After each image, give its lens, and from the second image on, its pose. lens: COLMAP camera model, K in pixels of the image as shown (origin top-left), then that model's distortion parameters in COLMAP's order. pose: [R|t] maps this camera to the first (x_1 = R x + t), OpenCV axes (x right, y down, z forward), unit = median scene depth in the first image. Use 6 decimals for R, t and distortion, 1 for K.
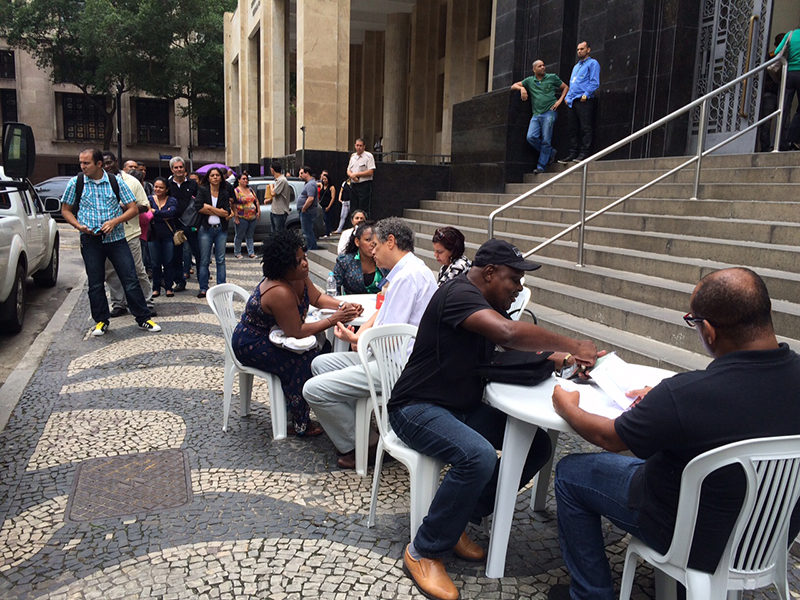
lens RADIAL K [[671.0, 0, 400.0], [0, 671.0, 300.0], [0, 0, 1]] dist [0.028730, -0.014200]
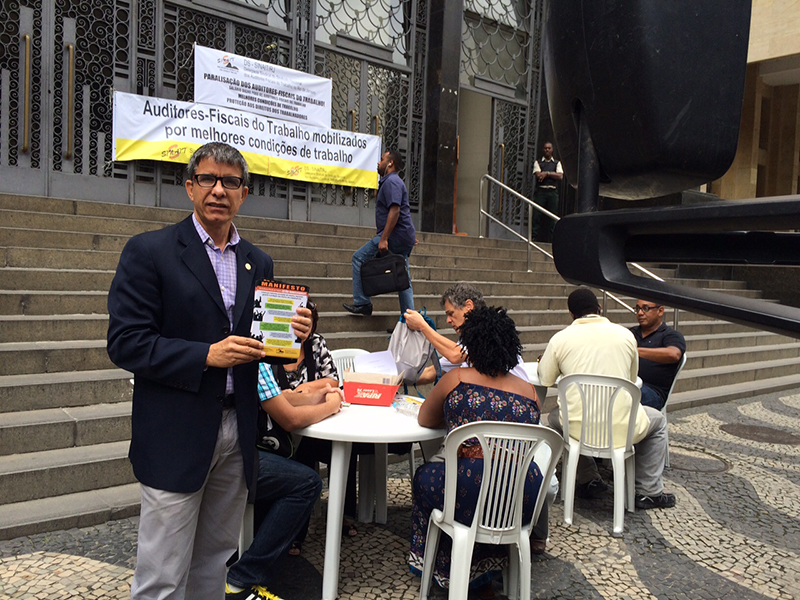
lens RADIAL K [[671.0, 0, 400.0], [0, 671.0, 300.0], [0, 0, 1]] dist [0.028730, -0.014200]
pose [[-0.326214, -0.087383, 0.941248, -0.961231], [0.097790, 0.987256, 0.125546, -0.266459], [-0.940224, 0.133000, -0.313512, 1.545678]]
